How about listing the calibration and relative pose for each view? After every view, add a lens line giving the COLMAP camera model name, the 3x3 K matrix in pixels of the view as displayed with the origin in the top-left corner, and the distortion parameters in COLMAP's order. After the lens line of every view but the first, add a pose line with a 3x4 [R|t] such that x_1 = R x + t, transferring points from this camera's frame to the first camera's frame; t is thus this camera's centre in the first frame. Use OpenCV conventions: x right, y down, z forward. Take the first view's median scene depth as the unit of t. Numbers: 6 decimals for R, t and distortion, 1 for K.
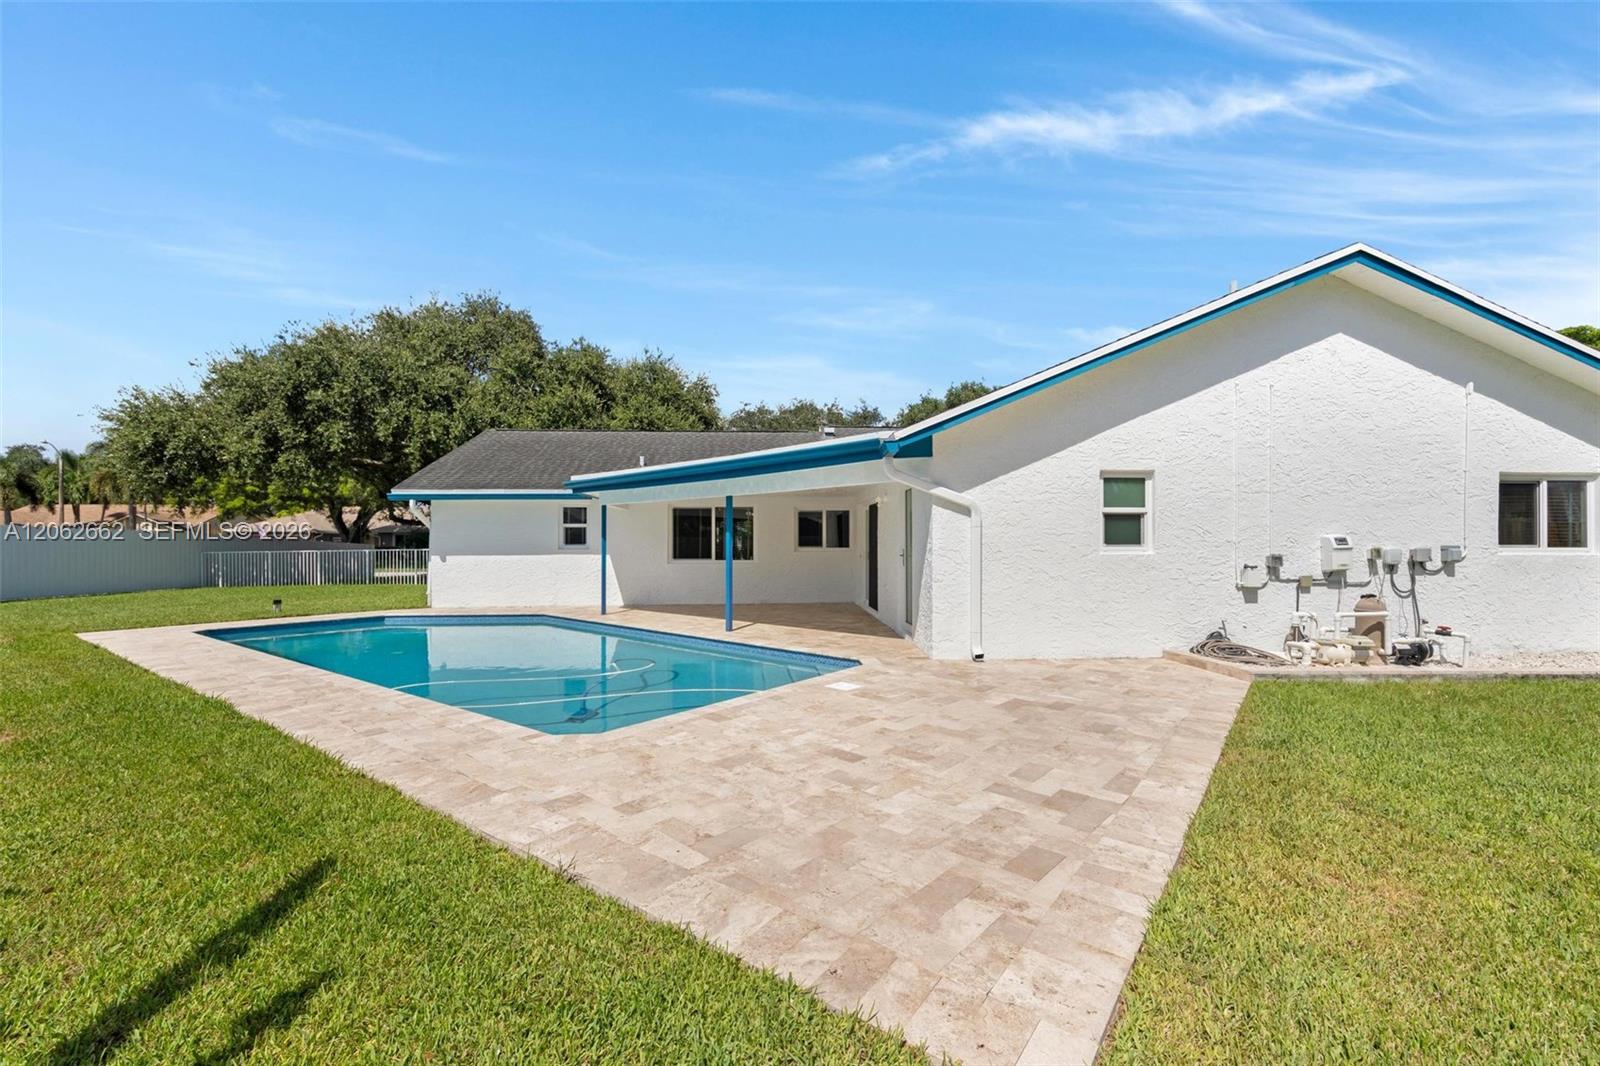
lens RADIAL K [[679.2, 0, 798.4], [0, 679.2, 536.8], [0, 0, 1]] dist [0.003393, 0.000320]
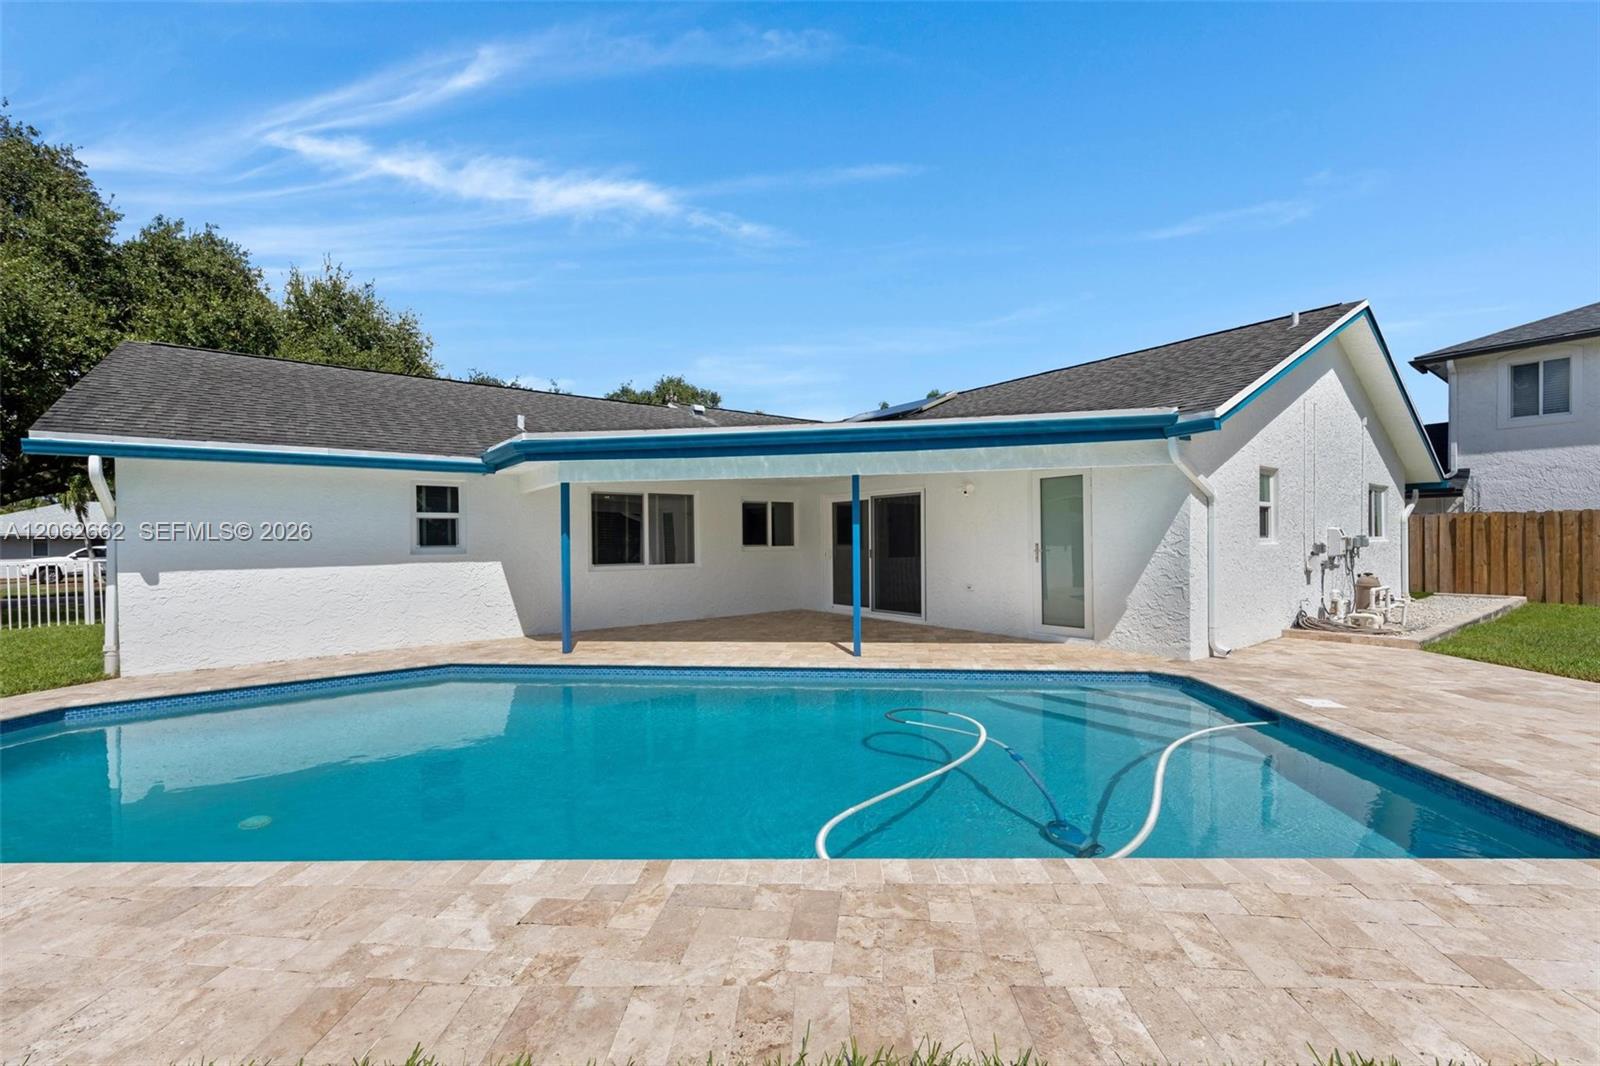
lens RADIAL K [[653.3, 0, 861.4], [0, 653.3, 547.5], [0, 0, 1]] dist [0.000400, 0.000009]
pose [[0.812732, -0.016131, 0.582414, -0.361595], [0.005922, 0.999794, 0.019427, 0.003239], [-0.582607, -0.012340, 0.812660, 0.287956]]
